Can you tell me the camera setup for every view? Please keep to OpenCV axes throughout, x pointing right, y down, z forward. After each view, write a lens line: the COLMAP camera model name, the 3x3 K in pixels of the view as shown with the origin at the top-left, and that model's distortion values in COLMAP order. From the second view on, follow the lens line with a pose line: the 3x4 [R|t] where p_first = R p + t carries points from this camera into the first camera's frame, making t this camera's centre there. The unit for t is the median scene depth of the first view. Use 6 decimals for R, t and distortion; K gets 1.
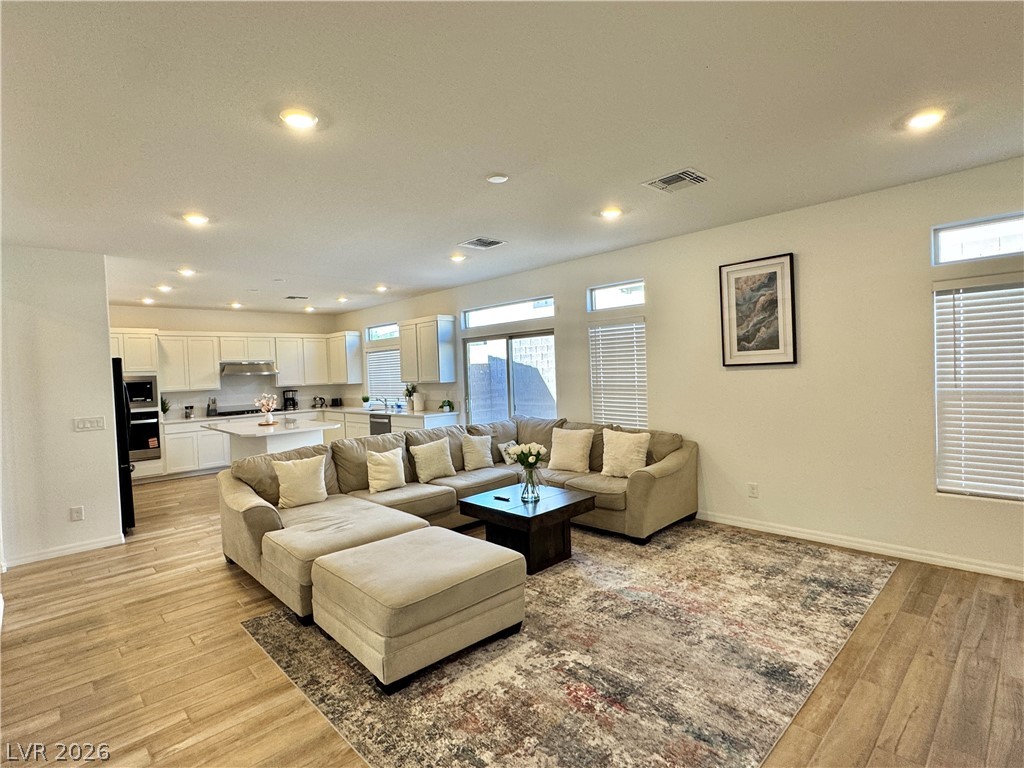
lens RADIAL K [[513.2, 0, 510.2], [0, 513.2, 383.1], [0, 0, 1]] dist [-0.005009, 0.001454]
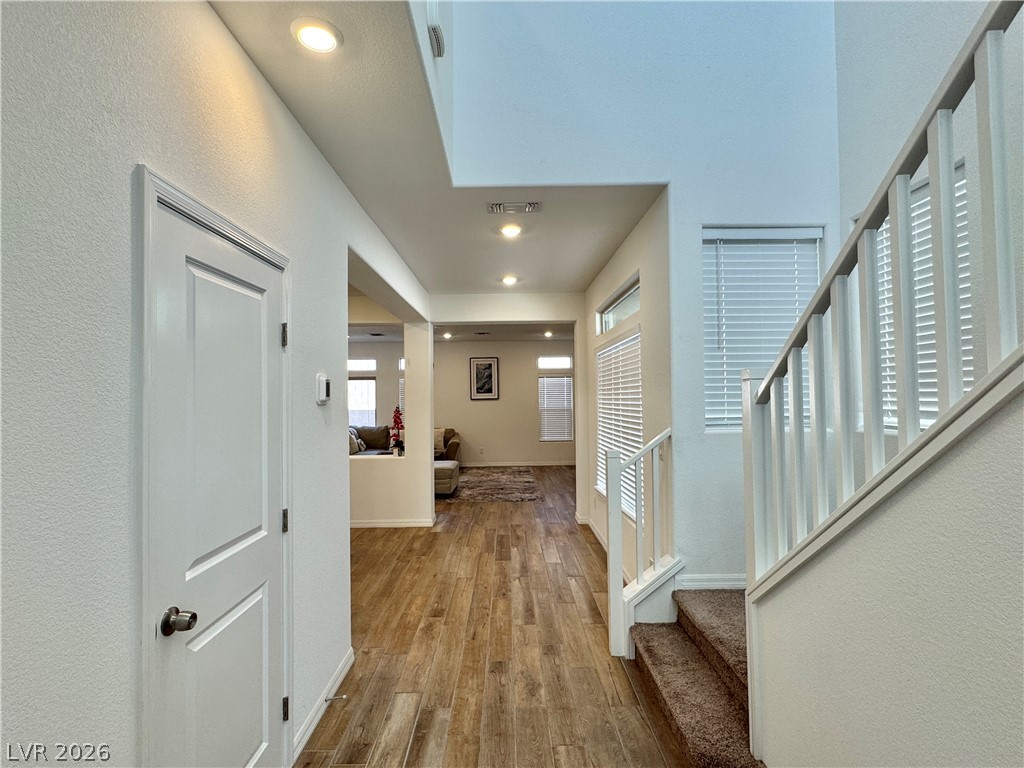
lens RADIAL K [[513.2, 0, 515.5], [0, 513.2, 384.7], [0, 0, 1]] dist [-0.005009, 0.001454]
pose [[0.677139, 0.049109, 0.734215, -0.966468], [0.002564, 0.997607, -0.069092, 0.051414], [-0.735851, 0.048667, 0.675393, -0.619750]]
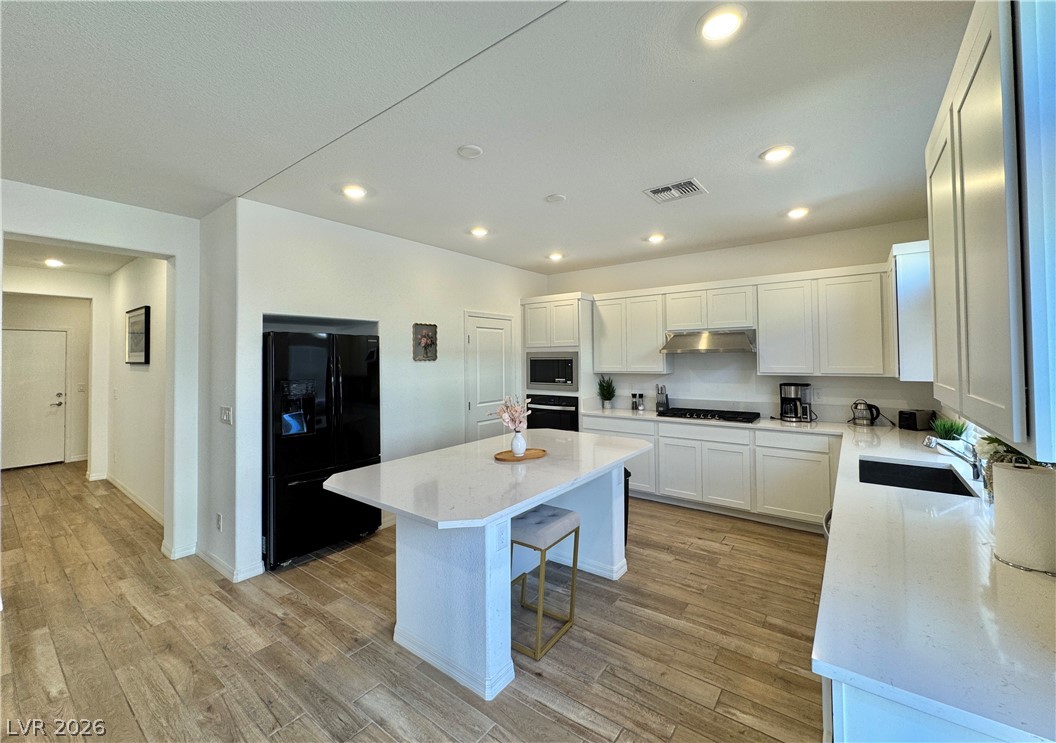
lens RADIAL K [[432.2, 0, 526.9], [0, 432.2, 349.8], [0, 0, 1]] dist [-0.001941, 0.000244]
pose [[0.155634, 0.017314, -0.987663, -0.068833], [-0.019728, 0.999701, 0.014416, -0.034277], [0.987618, 0.017241, 0.155930, 1.104705]]
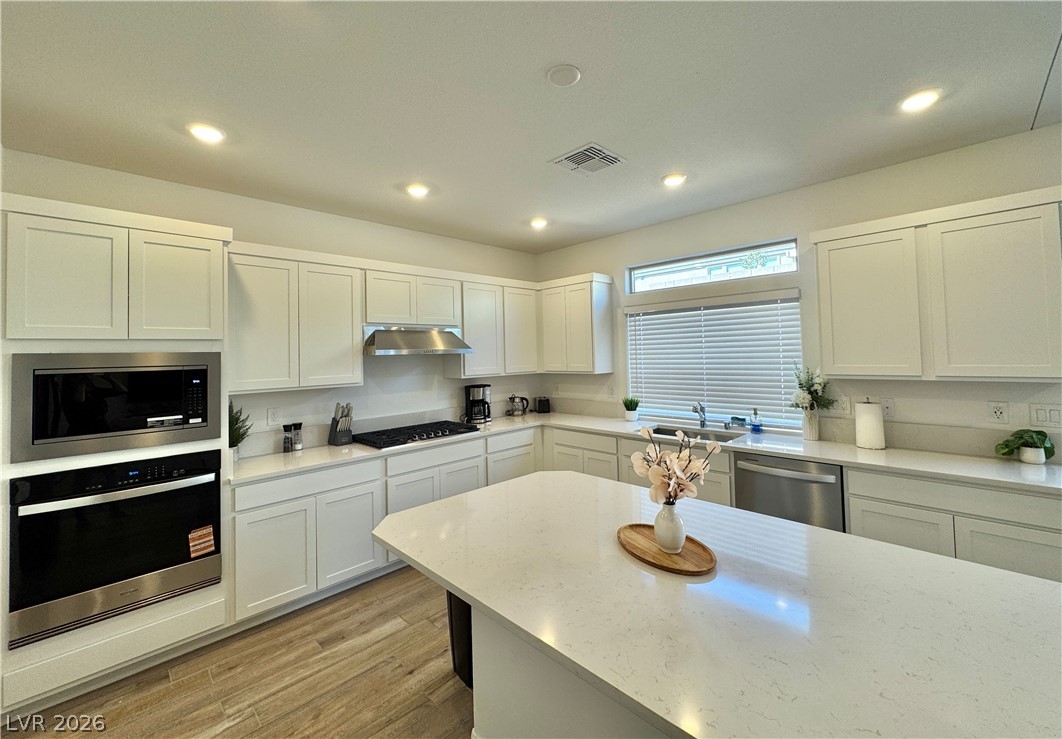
lens RADIAL K [[435.1, 0, 530.4], [0, 435.1, 338.8], [0, 0, 1]] dist [-0.002195, 0.000743]
pose [[0.999756, 0.013600, 0.017428, -0.637740], [-0.012531, 0.998120, -0.060000, -0.011128], [-0.018211, 0.059767, 0.998046, 0.920081]]
